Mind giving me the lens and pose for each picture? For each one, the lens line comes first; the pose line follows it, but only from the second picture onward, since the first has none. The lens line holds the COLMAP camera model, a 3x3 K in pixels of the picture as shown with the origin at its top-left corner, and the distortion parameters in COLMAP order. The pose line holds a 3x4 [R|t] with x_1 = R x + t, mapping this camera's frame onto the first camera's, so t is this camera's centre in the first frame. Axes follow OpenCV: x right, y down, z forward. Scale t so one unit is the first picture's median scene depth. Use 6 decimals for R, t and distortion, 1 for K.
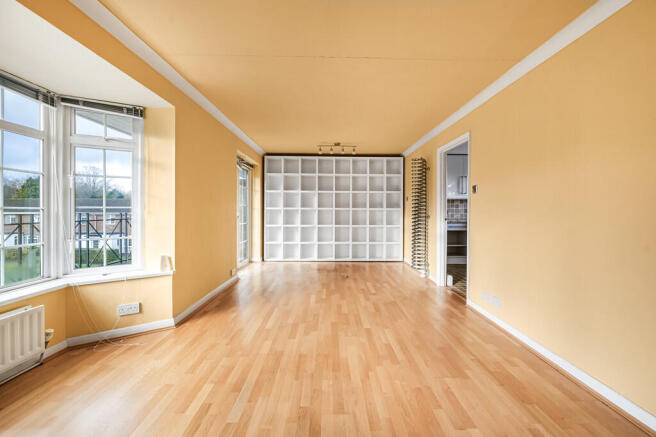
lens RADIAL K [[261.9, 0, 336.7], [0, 261.9, 210.8], [0, 0, 1]] dist [-0.001606, -0.000525]
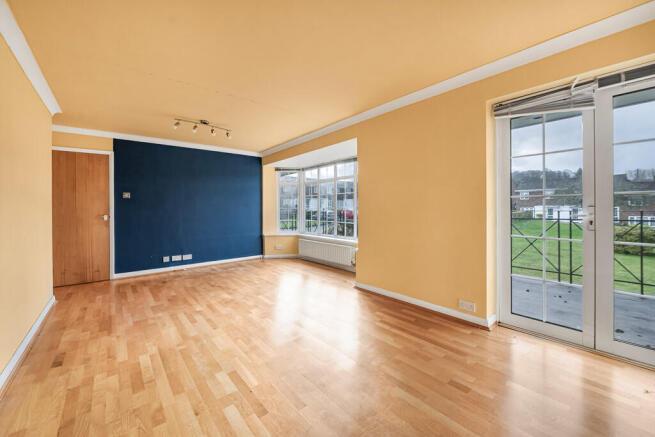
lens RADIAL K [[261.5, 0, 336.2], [0, 261.5, 210.8], [0, 0, 1]] dist [-0.001606, -0.000525]
pose [[-0.775003, 0.006195, -0.631927, 0.326840], [0.004500, 0.999981, 0.004284, 0.002670], [0.631941, 0.000476, -0.775016, 1.710047]]
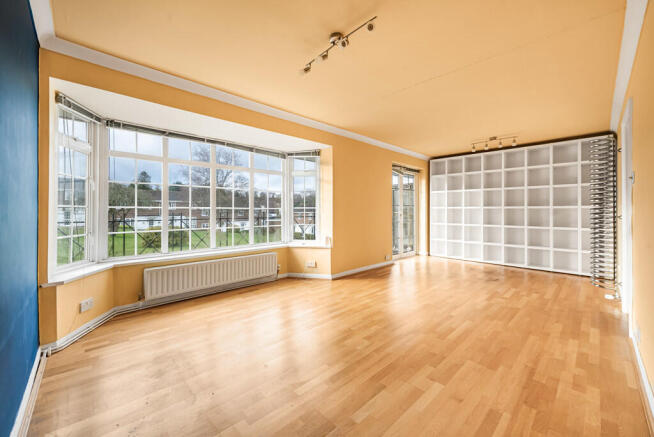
lens RADIAL K [[261.1, 0, 335.7], [0, 261.1, 210.8], [0, 0, 1]] dist [-0.001606, -0.000525]
pose [[0.687679, -0.004913, -0.725998, 0.485255], [0.003020, 0.999988, -0.003907, 0.012626], [0.726008, 0.000494, 0.687686, -0.087483]]
